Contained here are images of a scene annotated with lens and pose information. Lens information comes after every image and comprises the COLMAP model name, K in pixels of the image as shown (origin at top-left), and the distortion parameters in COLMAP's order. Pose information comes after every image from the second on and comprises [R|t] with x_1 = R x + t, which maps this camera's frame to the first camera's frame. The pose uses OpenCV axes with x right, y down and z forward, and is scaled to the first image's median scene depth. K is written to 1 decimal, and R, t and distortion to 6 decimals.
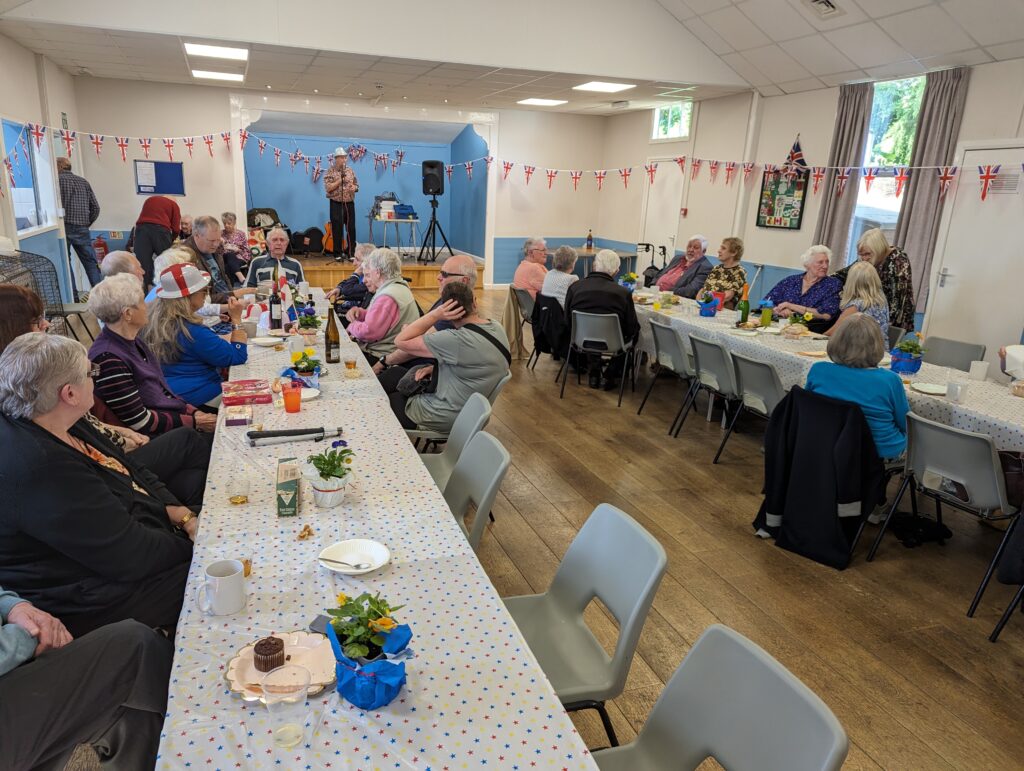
lens RADIAL K [[736.9, 0, 512.6], [0, 736.9, 385.5], [0, 0, 1]] dist [0.005136, 0.000365]
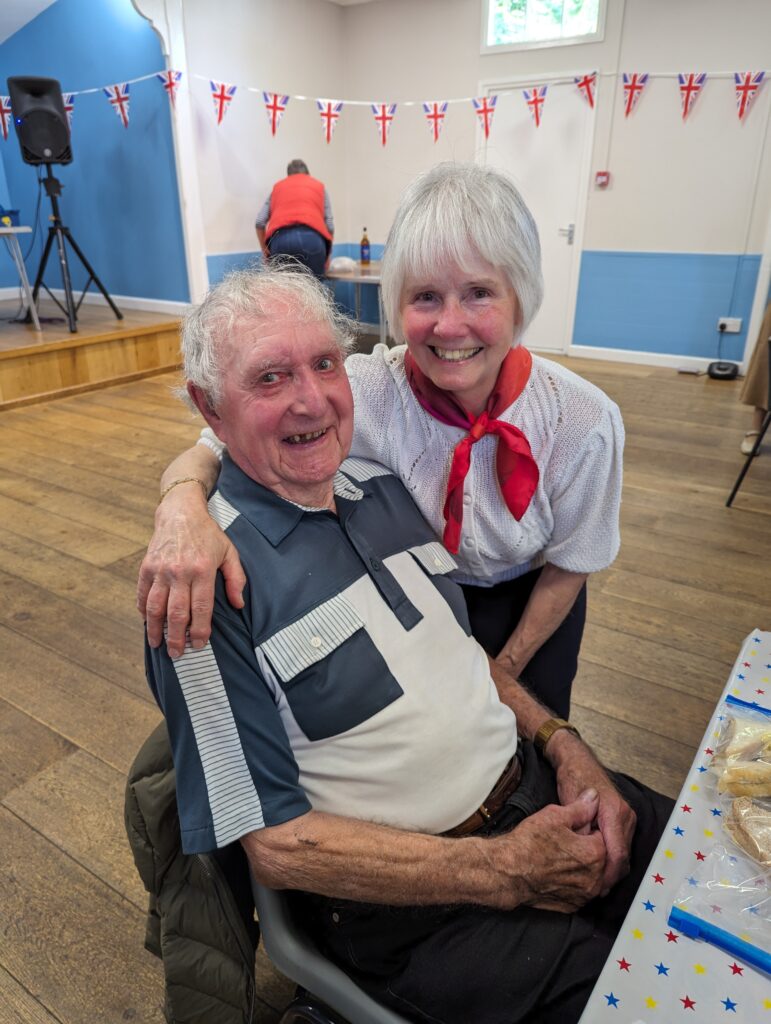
lens RADIAL K [[736.9, 0, 379.9], [0, 736.9, 507.3], [0, 0, 1]] dist [0.005136, 0.000365]
pose [[0.807184, -0.261297, 0.529318, -0.252368], [0.181323, 0.963095, 0.198921, -0.128069], [-0.561762, -0.064589, 0.824774, 0.574278]]
